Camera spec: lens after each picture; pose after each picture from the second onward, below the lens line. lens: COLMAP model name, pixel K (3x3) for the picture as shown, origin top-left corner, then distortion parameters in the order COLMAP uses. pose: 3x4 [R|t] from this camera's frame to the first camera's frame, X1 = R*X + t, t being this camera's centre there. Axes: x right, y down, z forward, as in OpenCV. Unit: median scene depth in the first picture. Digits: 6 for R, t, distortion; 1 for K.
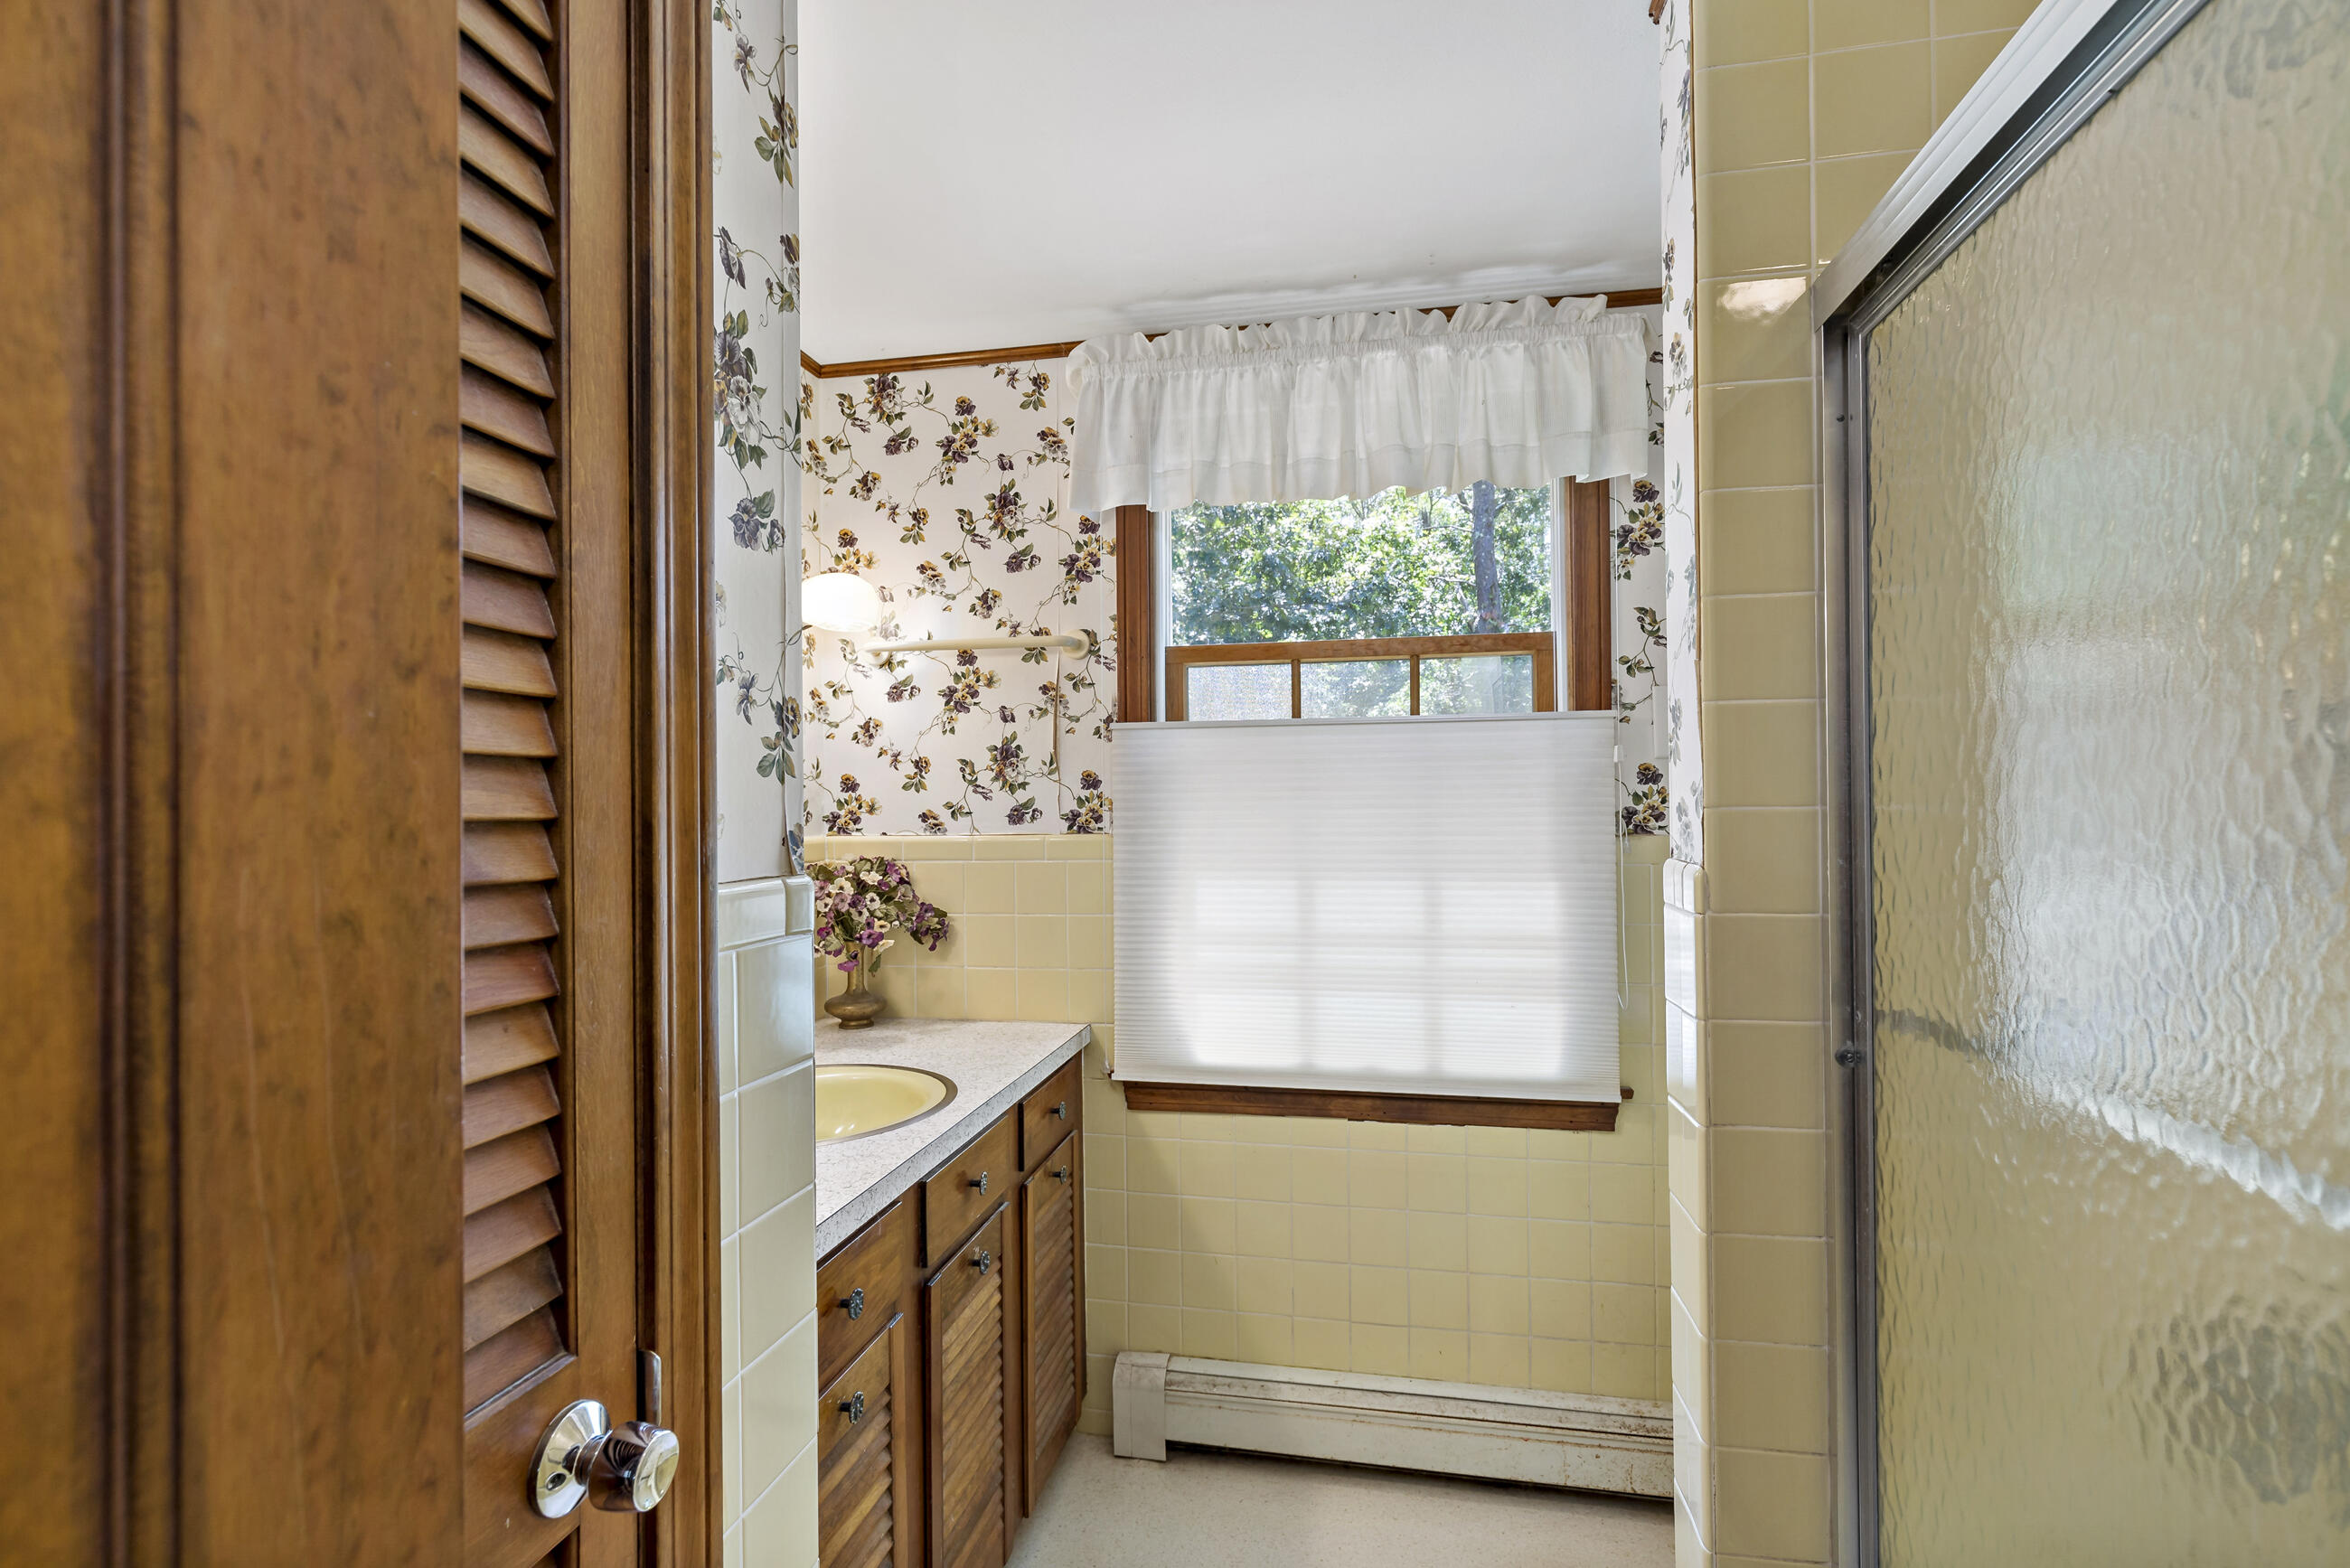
lens RADIAL K [[1069.9, 0, 1174.1], [0, 1069.9, 793.7], [0, 0, 1]] dist [0.007309, 0.001016]
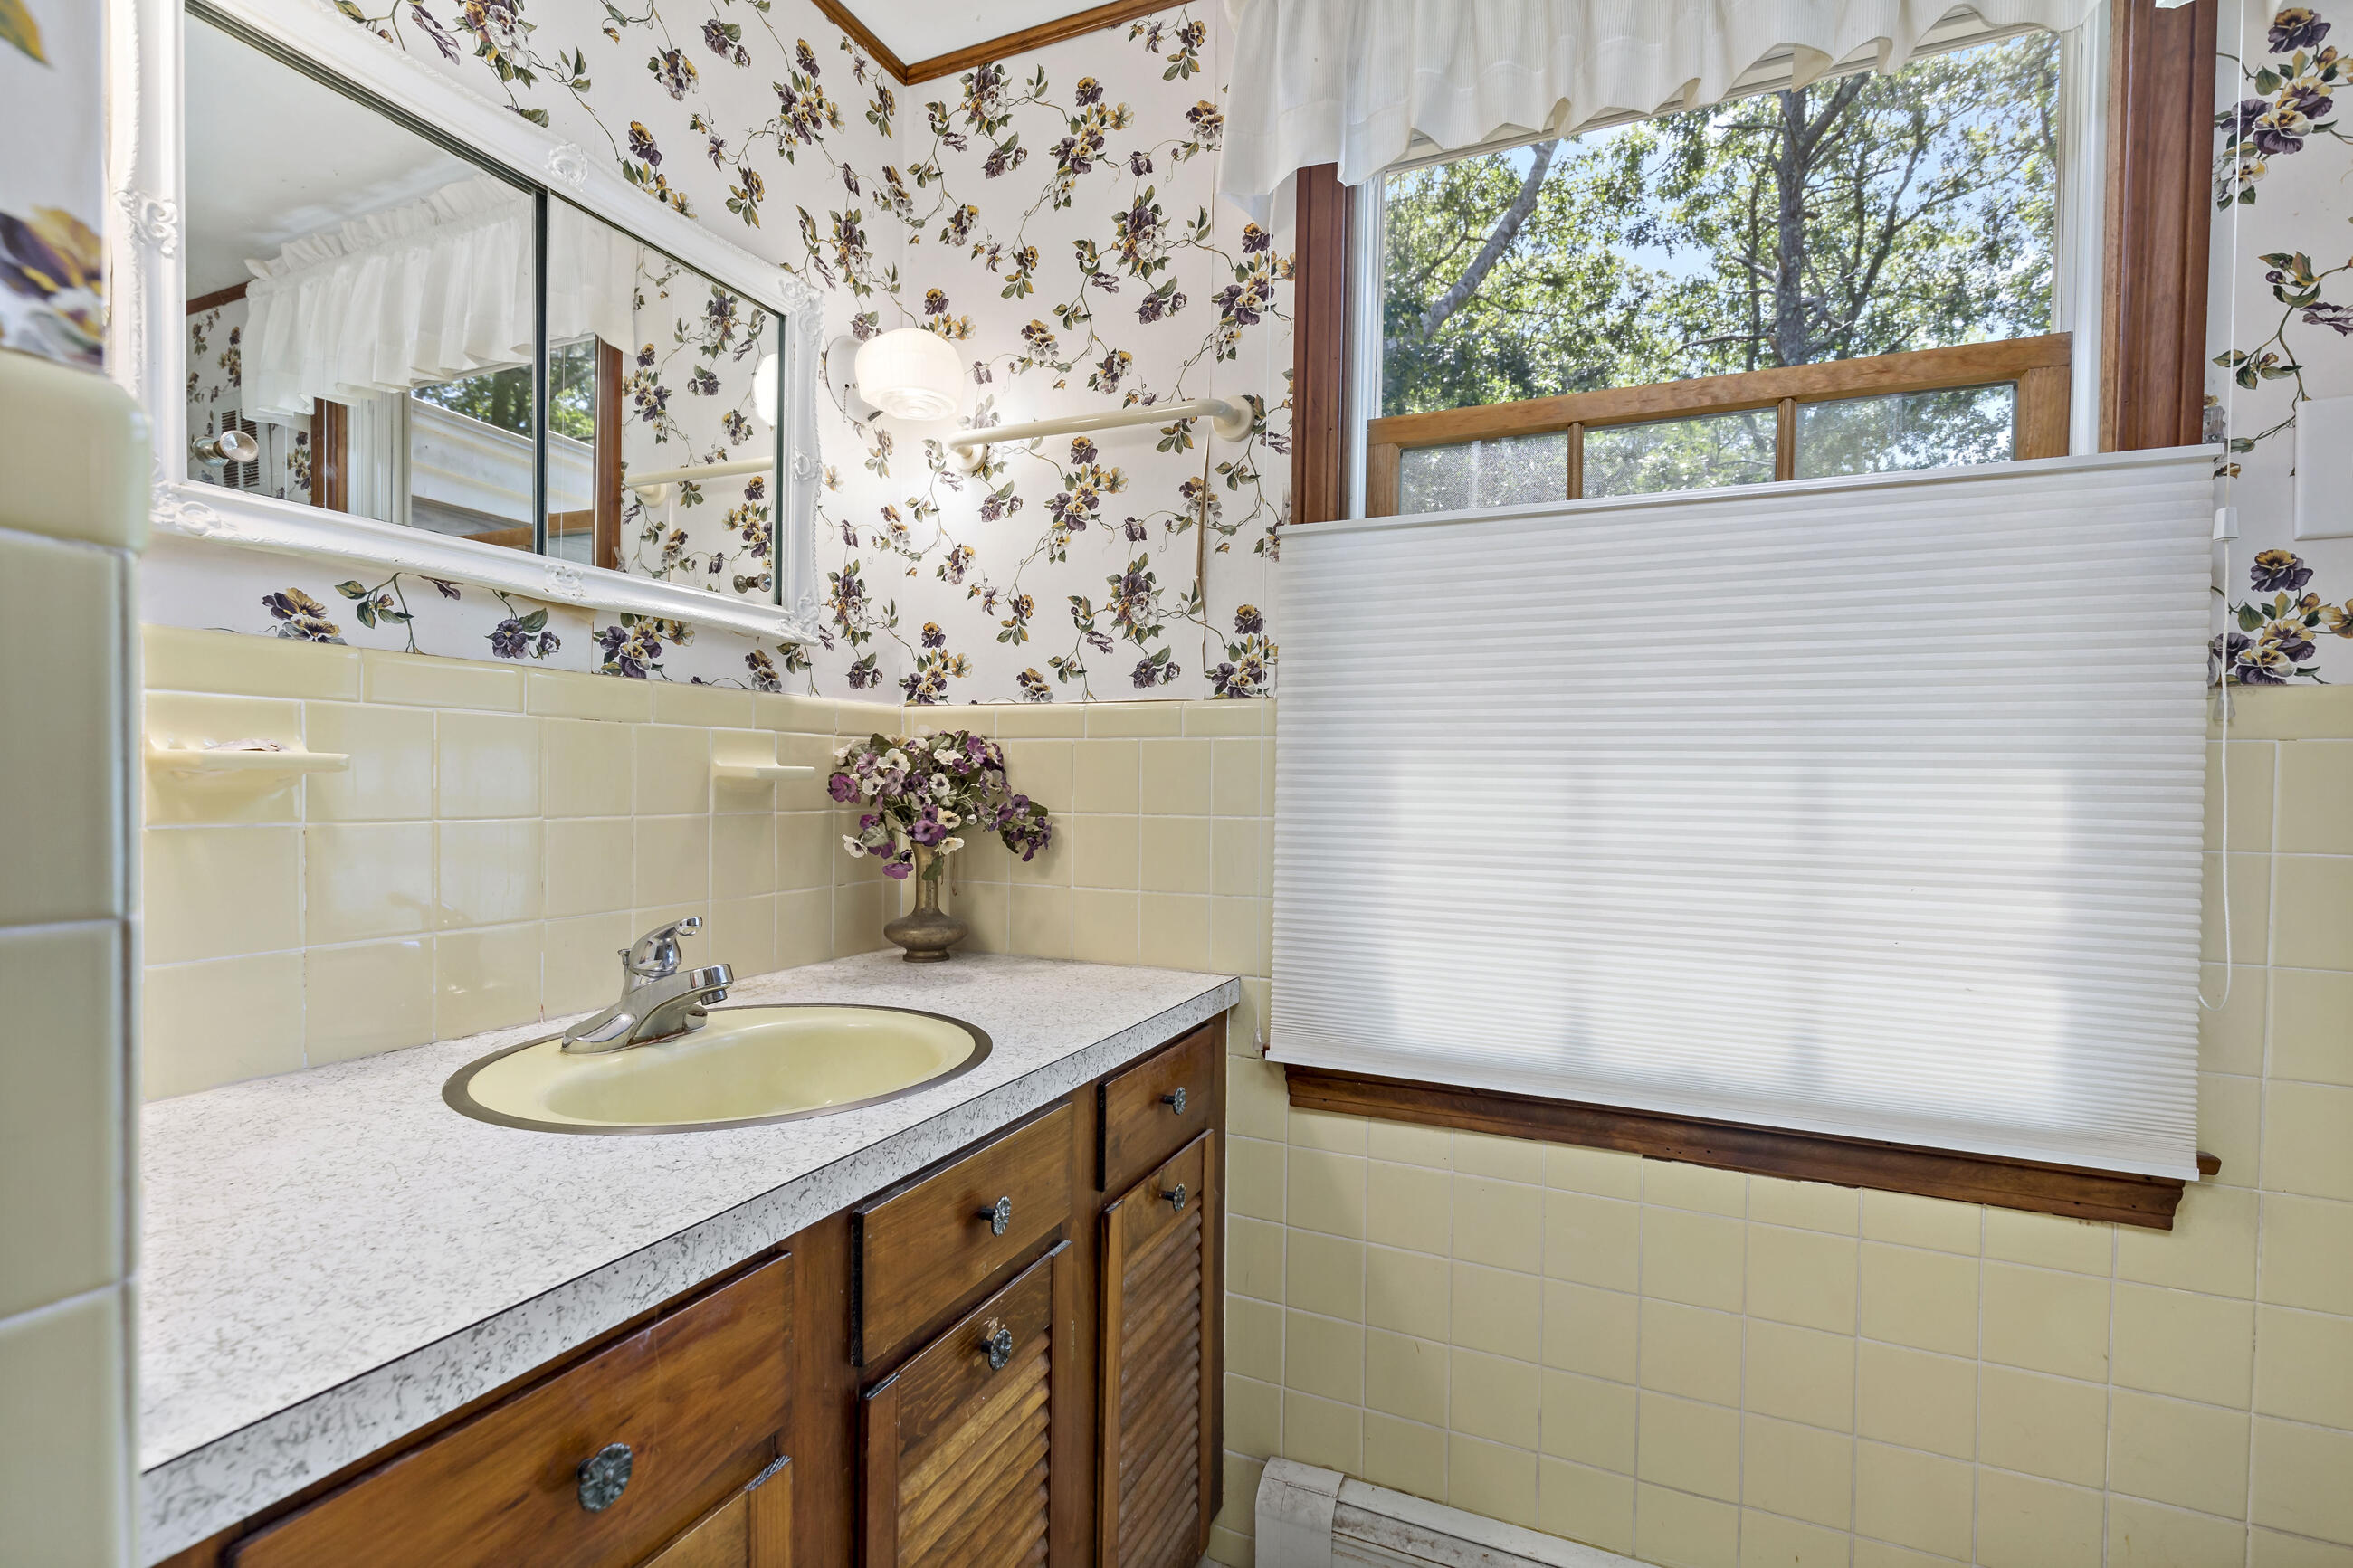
lens RADIAL K [[1071.2, 0, 1177.3], [0, 1071.2, 793.8], [0, 0, 1]] dist [0.007309, 0.001016]
pose [[0.976171, 0.028249, -0.215158, 0.026868], [-0.023959, 0.999459, 0.022521, 0.084142], [0.215678, -0.016829, 0.976319, 0.325230]]
